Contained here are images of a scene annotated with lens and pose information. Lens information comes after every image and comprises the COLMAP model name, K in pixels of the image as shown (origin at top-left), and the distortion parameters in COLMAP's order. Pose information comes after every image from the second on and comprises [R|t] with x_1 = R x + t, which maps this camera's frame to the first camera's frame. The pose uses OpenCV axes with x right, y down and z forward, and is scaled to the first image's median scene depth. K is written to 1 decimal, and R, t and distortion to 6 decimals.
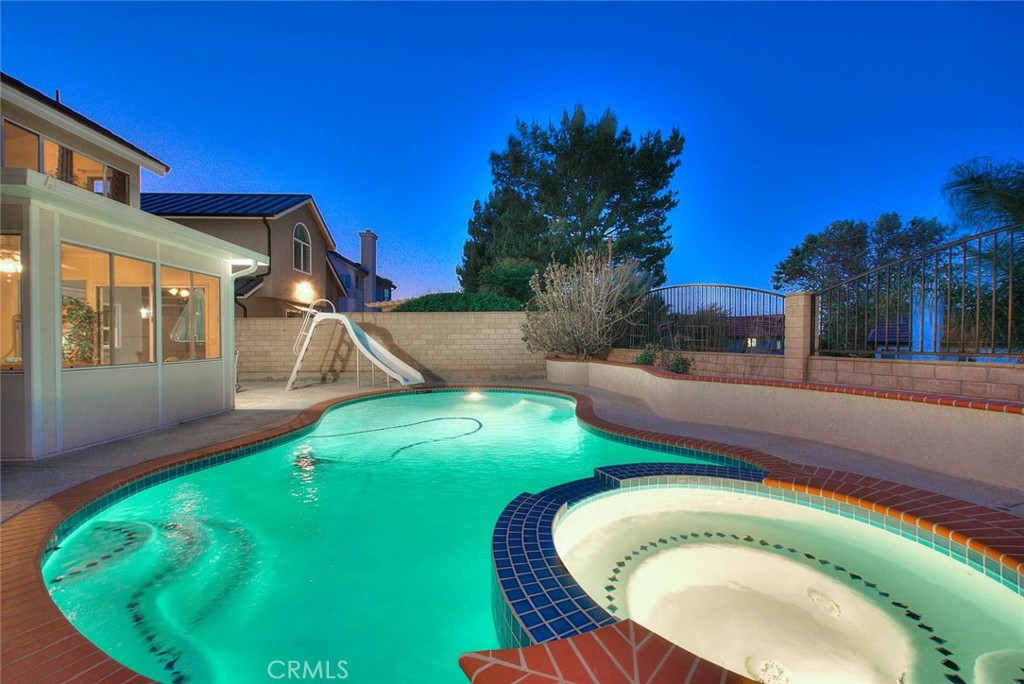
lens RADIAL K [[409.1, 0, 511.4], [0, 409.1, 341.4], [0, 0, 1]] dist [-0.000427, -0.000316]
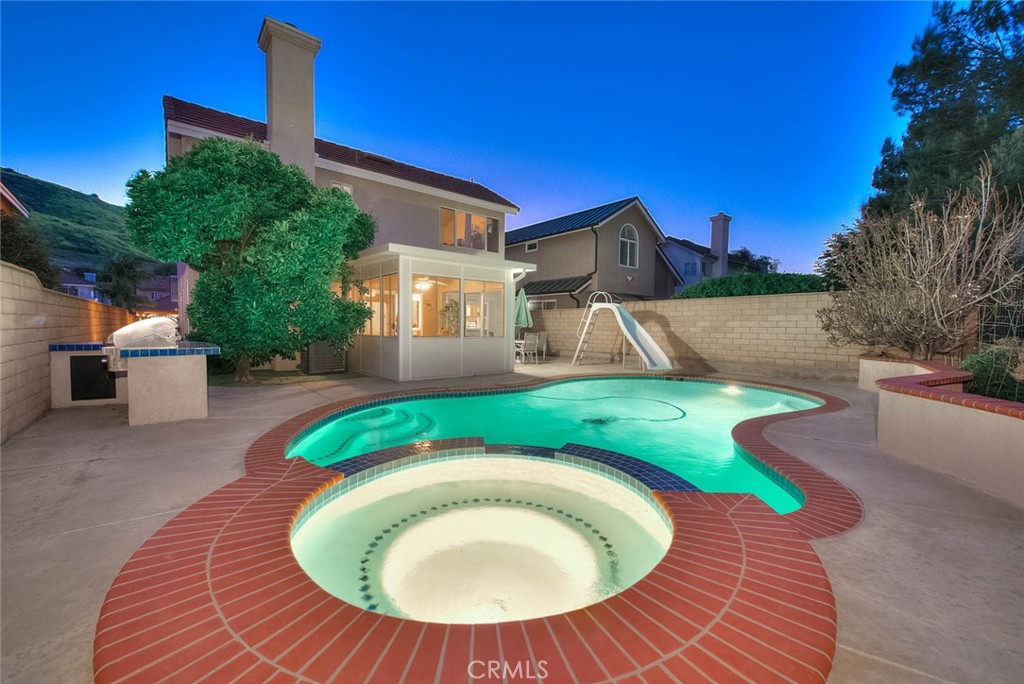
lens RADIAL K [[409.1, 0, 510.7], [0, 409.1, 341.1], [0, 0, 1]] dist [-0.000427, -0.000316]
pose [[0.599928, 0.039252, -0.799090, 0.294290], [-0.016206, 0.999187, 0.036914, 0.000254], [0.799890, -0.009196, 0.600077, 0.067822]]
